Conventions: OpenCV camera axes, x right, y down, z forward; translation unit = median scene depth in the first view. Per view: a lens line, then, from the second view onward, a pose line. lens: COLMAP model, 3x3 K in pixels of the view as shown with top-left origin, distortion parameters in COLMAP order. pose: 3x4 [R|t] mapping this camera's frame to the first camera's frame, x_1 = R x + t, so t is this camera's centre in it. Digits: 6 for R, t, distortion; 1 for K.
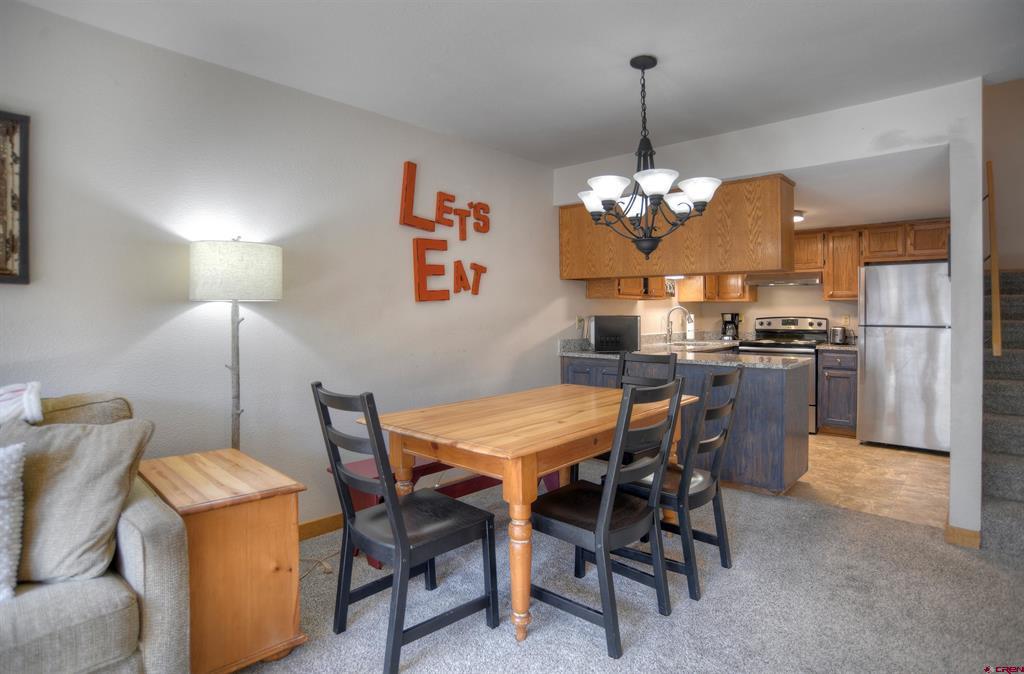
lens RADIAL K [[536.3, 0, 515.6], [0, 536.3, 323.6], [0, 0, 1]] dist [-0.054962, 0.000312]
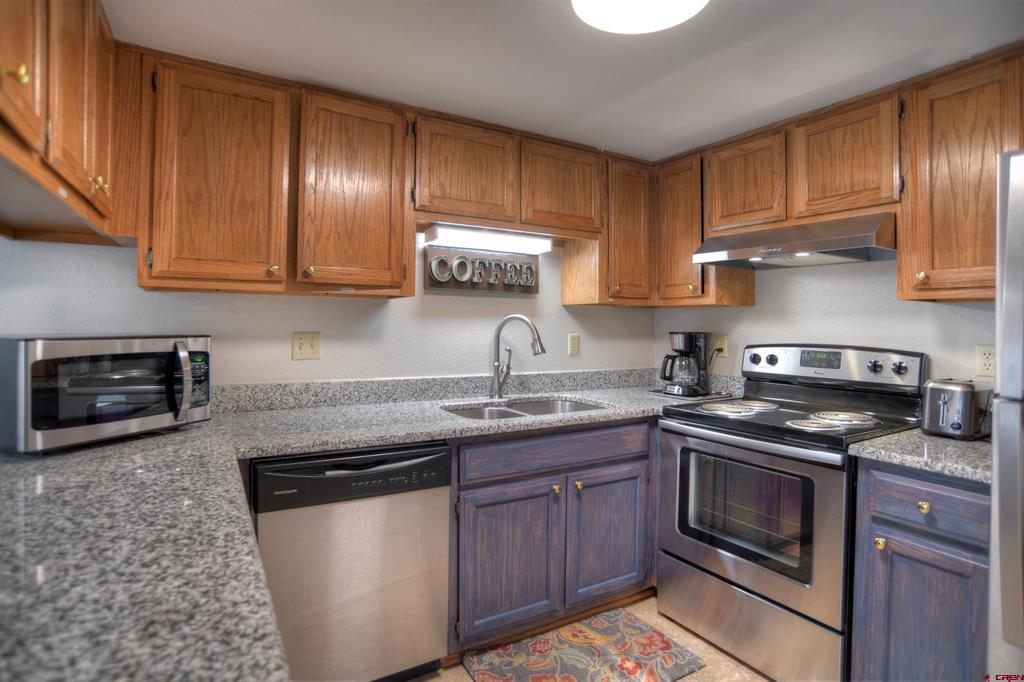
lens RADIAL K [[540.5, 0, 516.2], [0, 540.5, 331.2], [0, 0, 1]] dist [-0.098907, 0.061943]
pose [[0.958448, 0.019586, -0.284593, 0.455213], [-0.020345, 0.999793, 0.000289, -0.019836], [0.284540, 0.005513, 0.958648, 0.629320]]
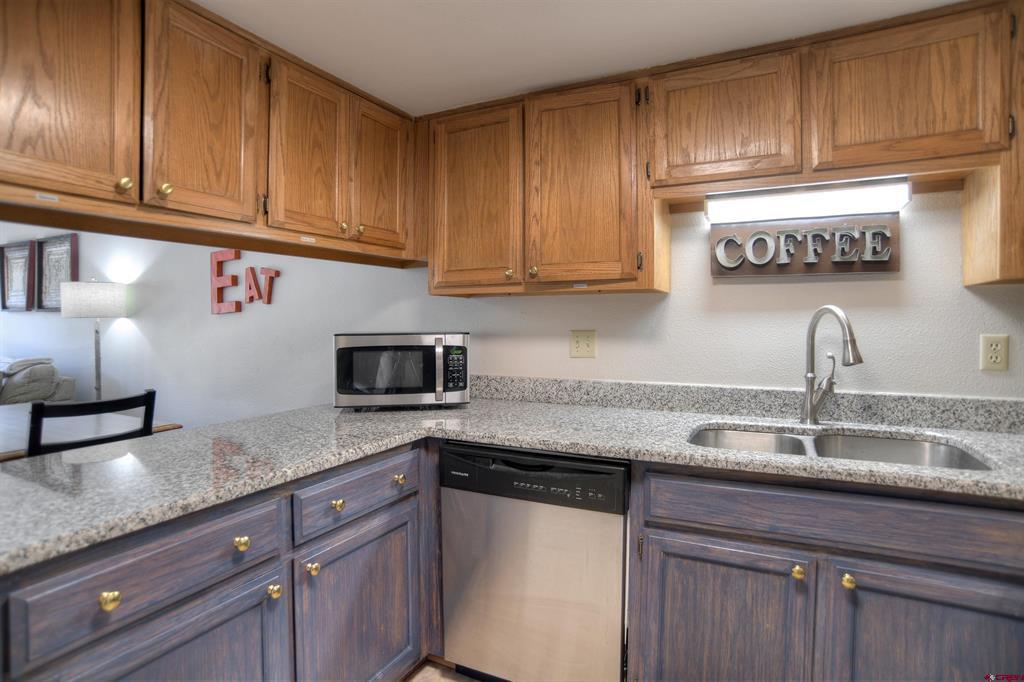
lens RADIAL K [[540.5, 0, 516.2], [0, 540.5, 331.2], [0, 0, 1]] dist [-0.098907, 0.061943]
pose [[0.261364, 0.022078, -0.964988, 0.549440], [-0.011725, 0.999737, 0.019697, -0.022125], [0.965169, 0.006166, 0.261554, 0.777065]]
